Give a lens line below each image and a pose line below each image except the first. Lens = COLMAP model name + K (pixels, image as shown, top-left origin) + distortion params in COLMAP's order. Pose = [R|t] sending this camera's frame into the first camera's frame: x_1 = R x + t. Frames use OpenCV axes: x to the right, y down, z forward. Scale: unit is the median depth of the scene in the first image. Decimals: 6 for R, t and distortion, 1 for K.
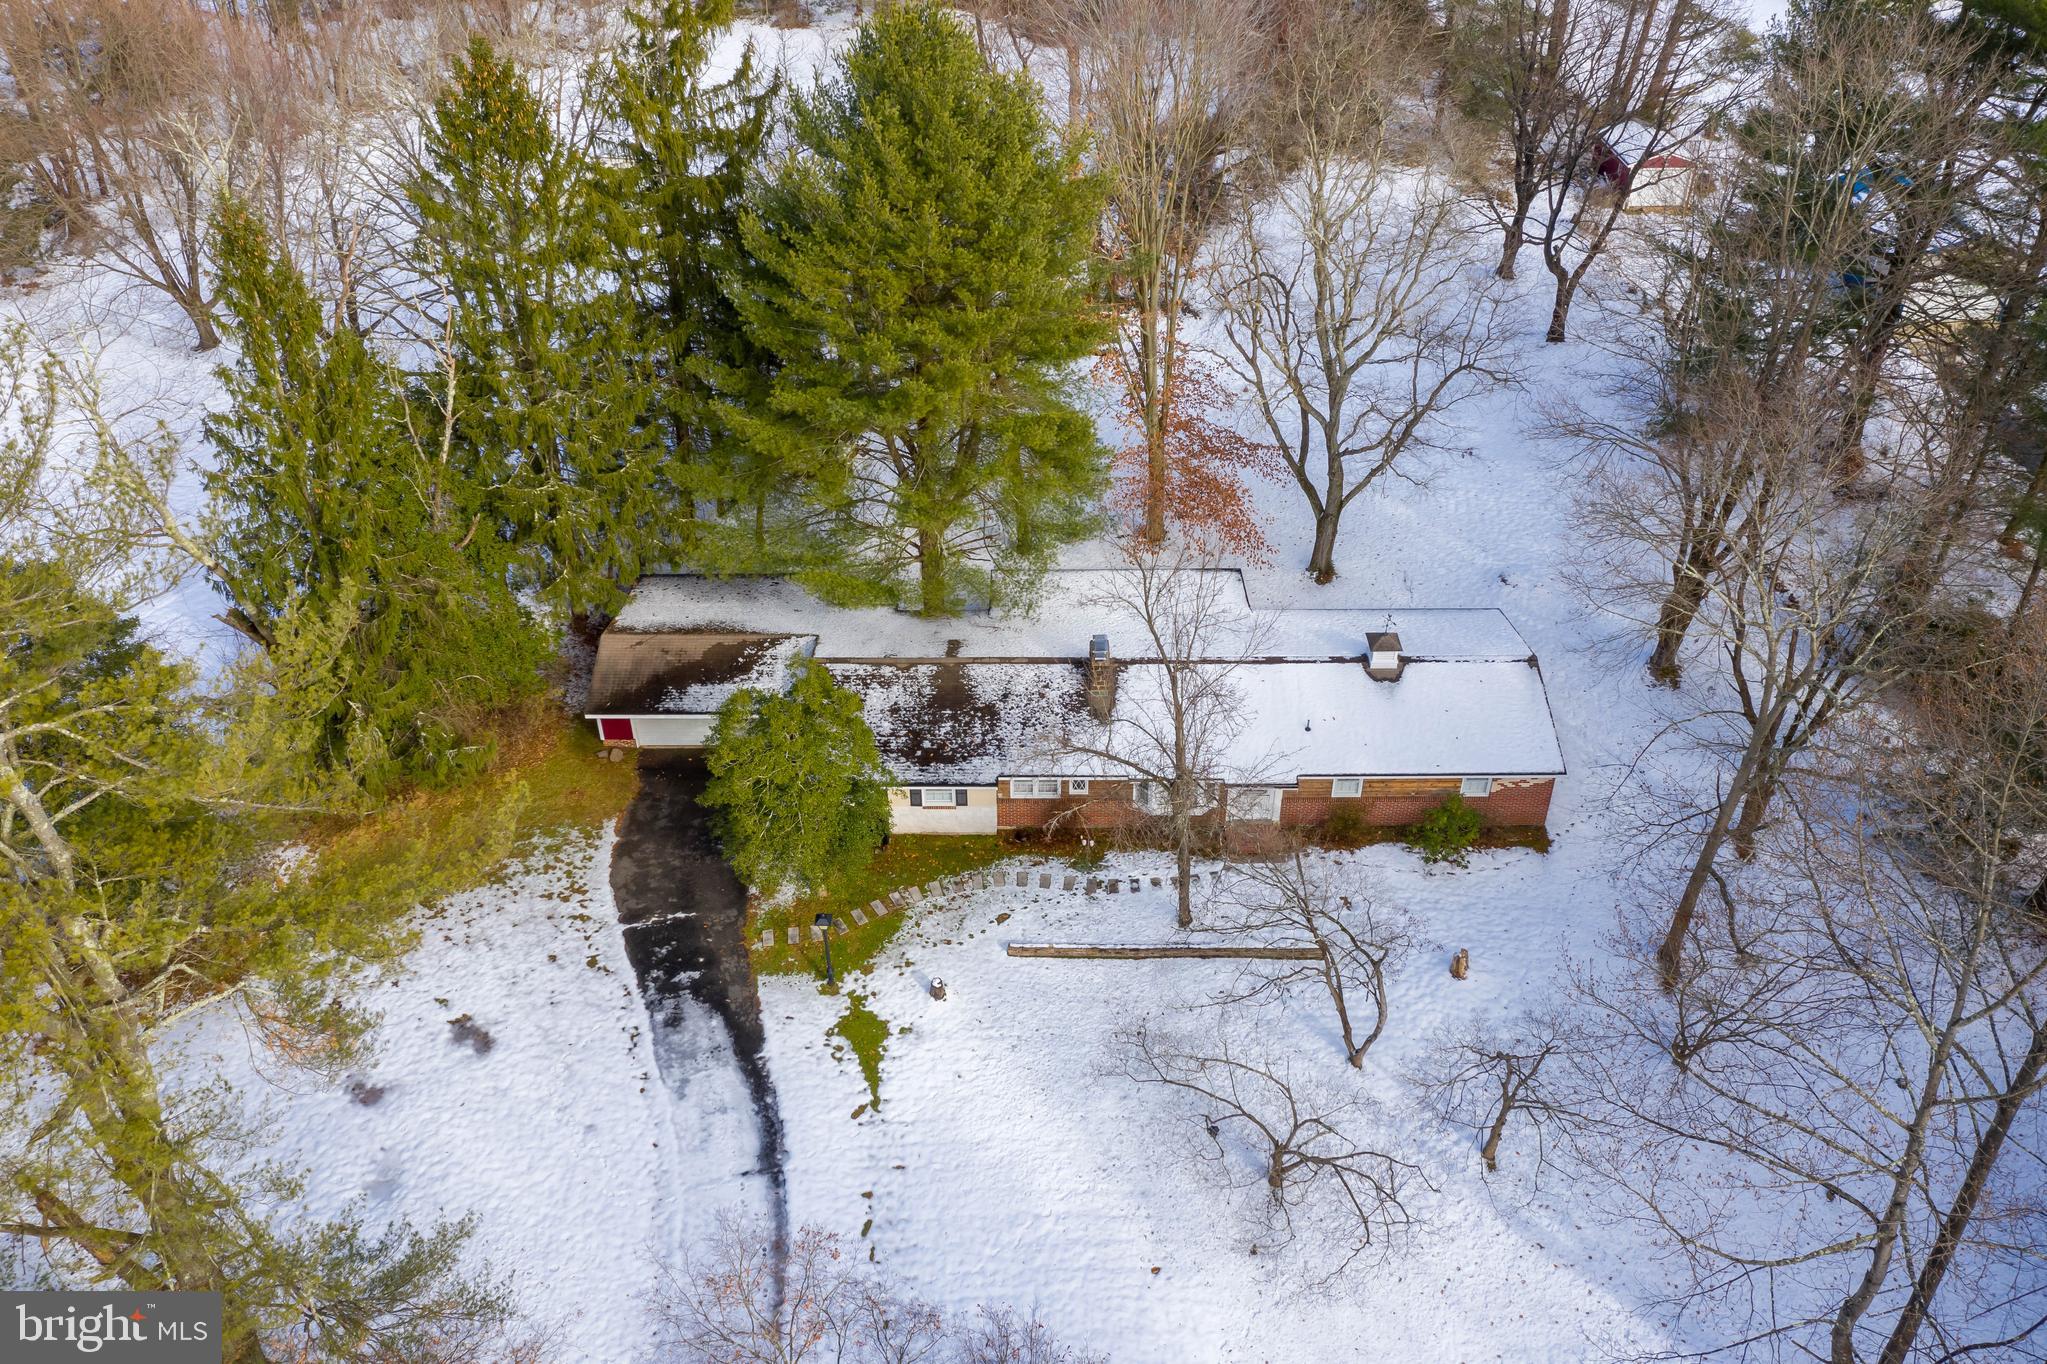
lens RADIAL K [[1634.5, 0, 1020.5], [0, 1634.5, 685.6], [0, 0, 1]] dist [-0.012565, 0.004865]
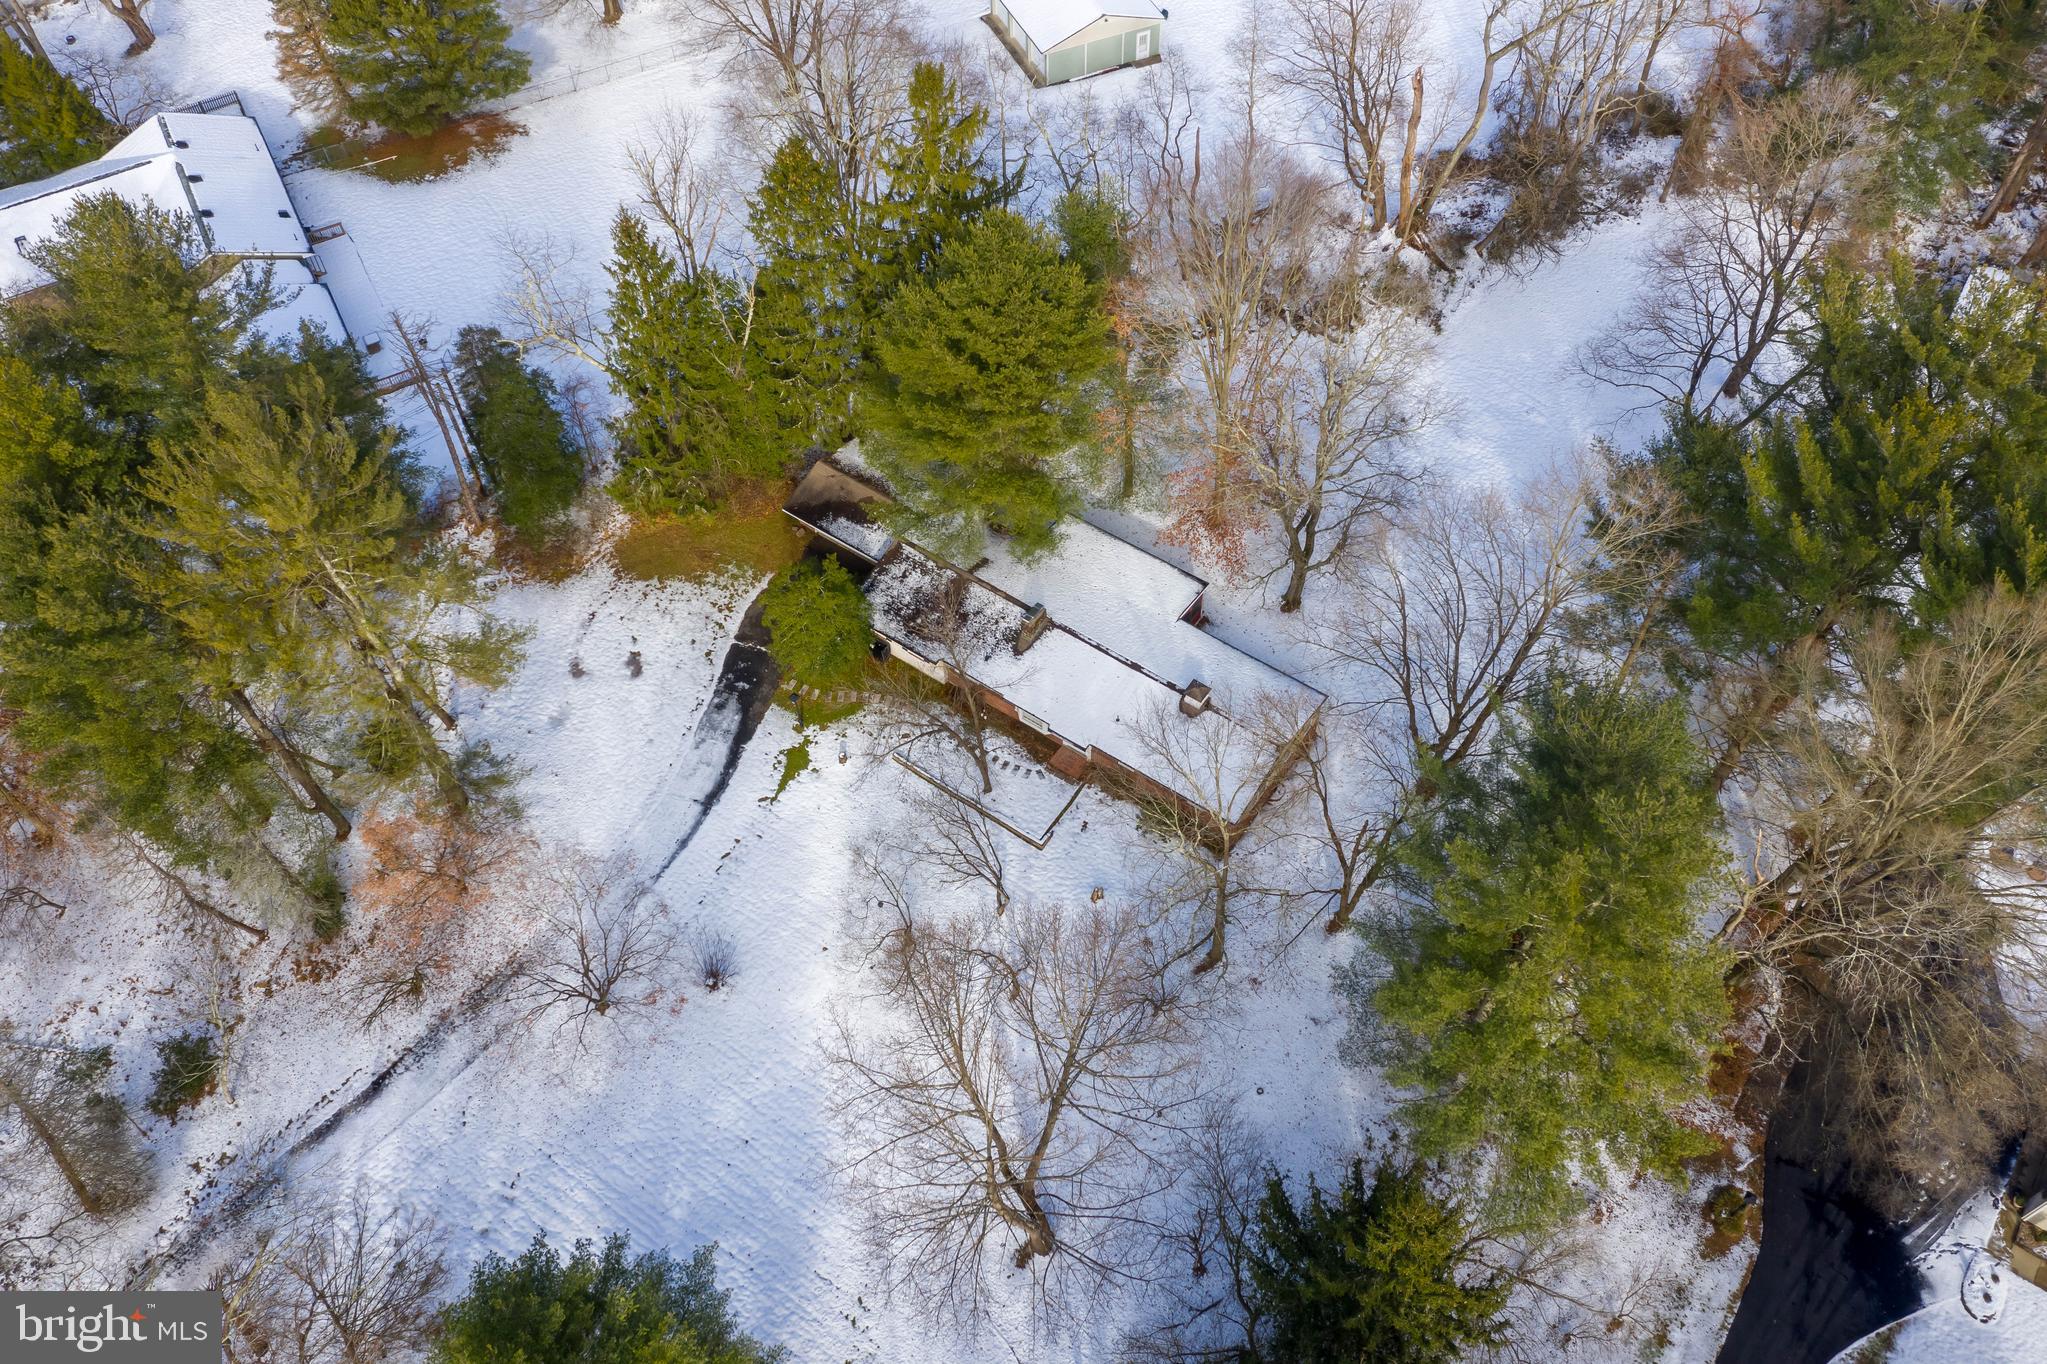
lens RADIAL K [[1634.5, 0, 1014.4], [0, 1634.5, 685.2], [0, 0, 1]] dist [-0.012565, 0.004865]
pose [[0.820064, 0.458735, -0.342138, 0.629550], [-0.328762, 0.867002, 0.374464, -0.569458], [0.468414, -0.194603, 0.861811, -0.402414]]
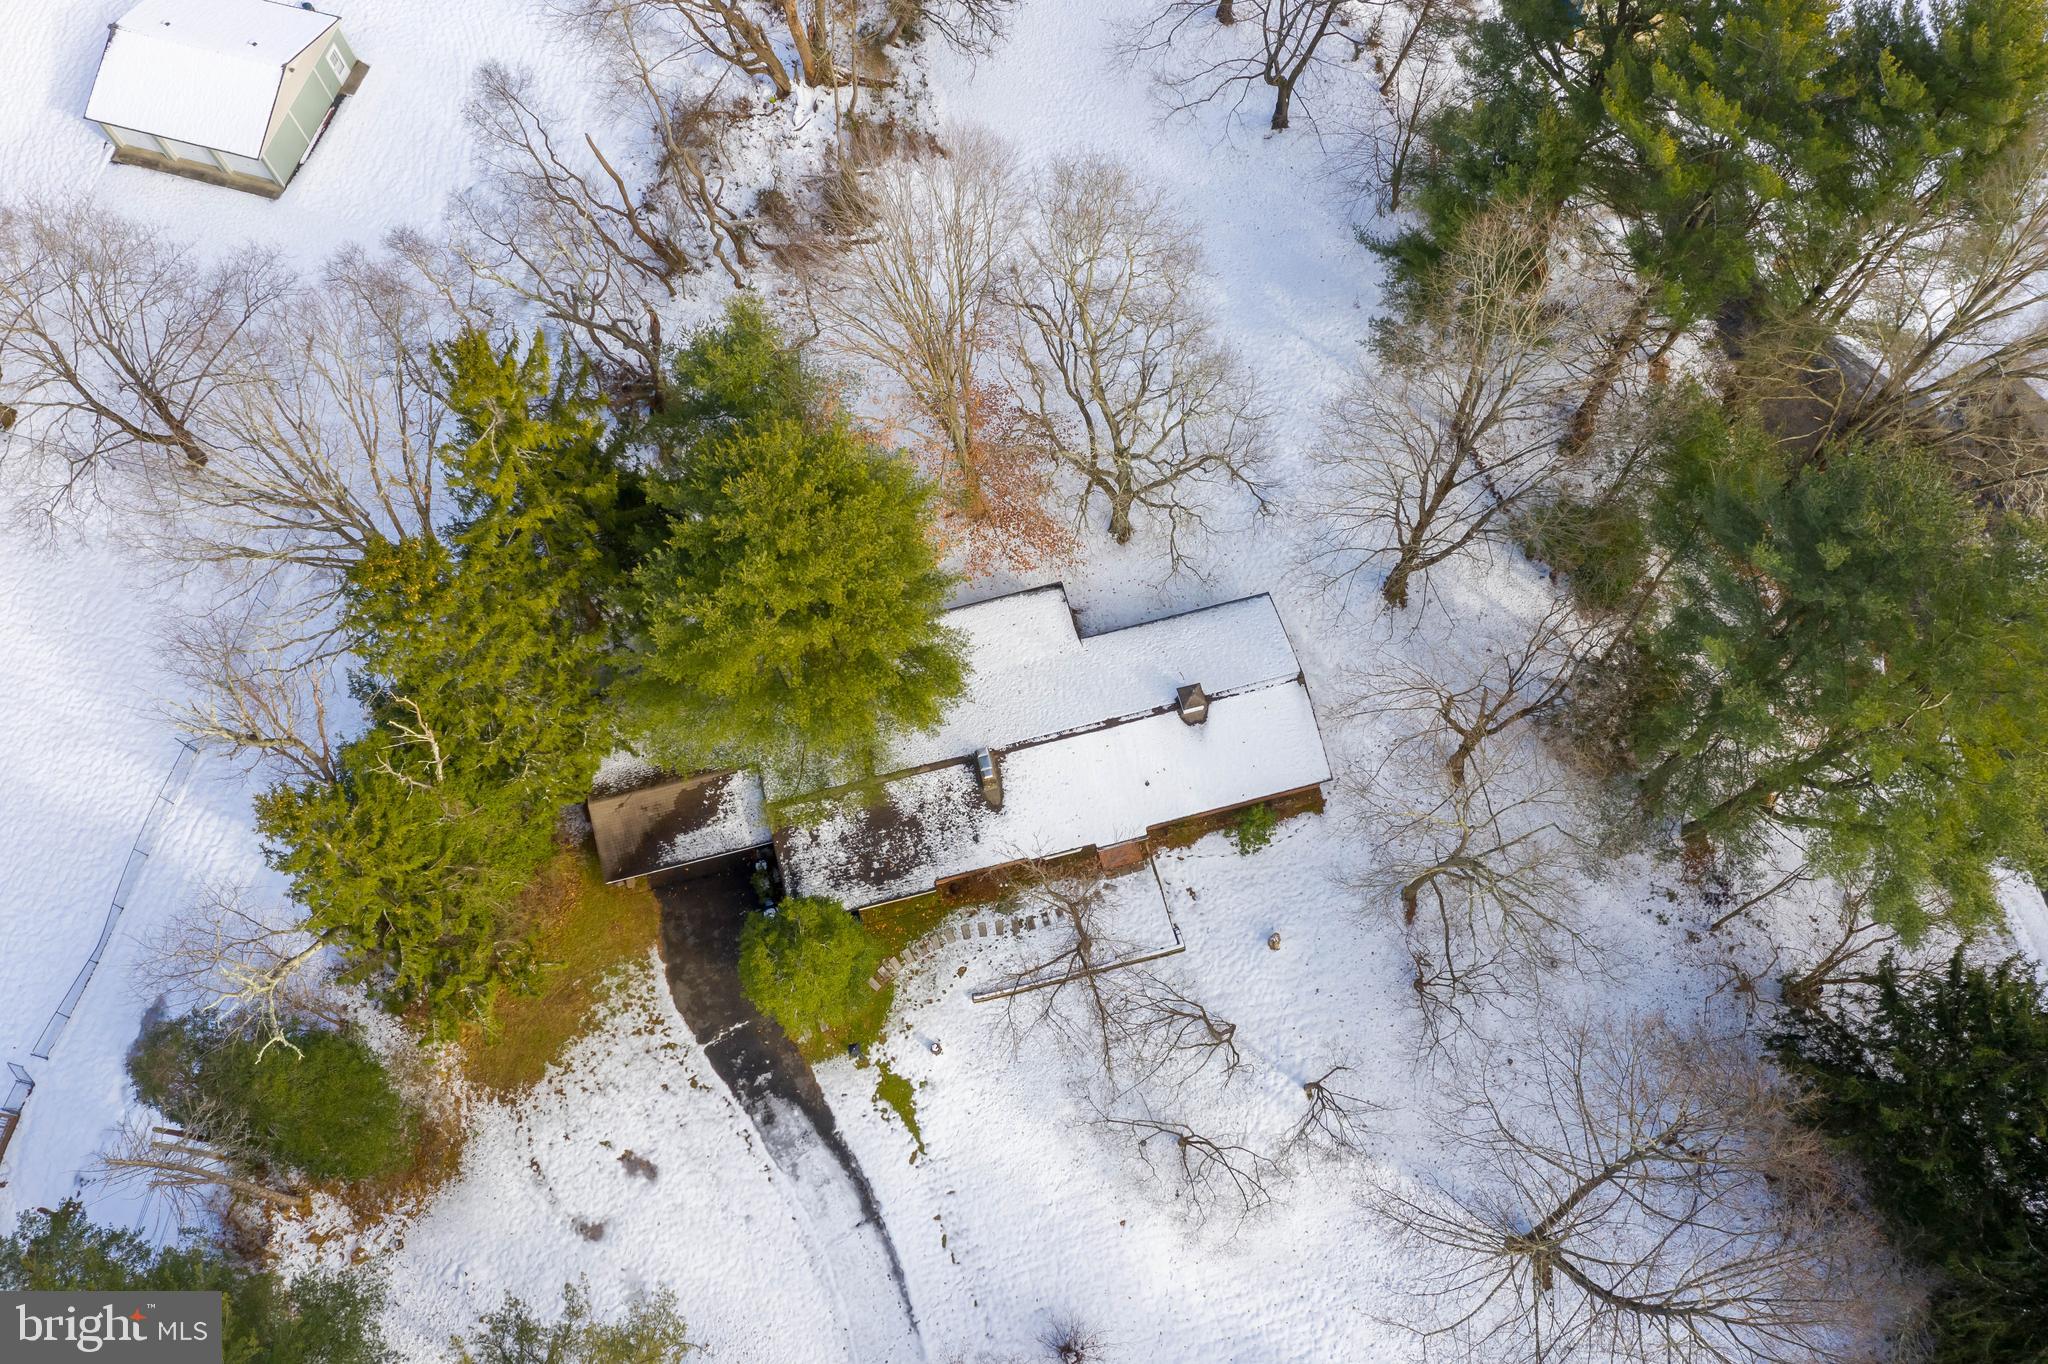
lens RADIAL K [[1635.3, 0, 1020.8], [0, 1635.3, 686.1], [0, 0, 1]] dist [-0.012565, 0.004865]
pose [[0.967551, -0.242049, 0.072515, -0.004185], [0.169106, 0.833539, 0.525944, -0.786951], [-0.187748, -0.496614, 0.847423, -0.089993]]
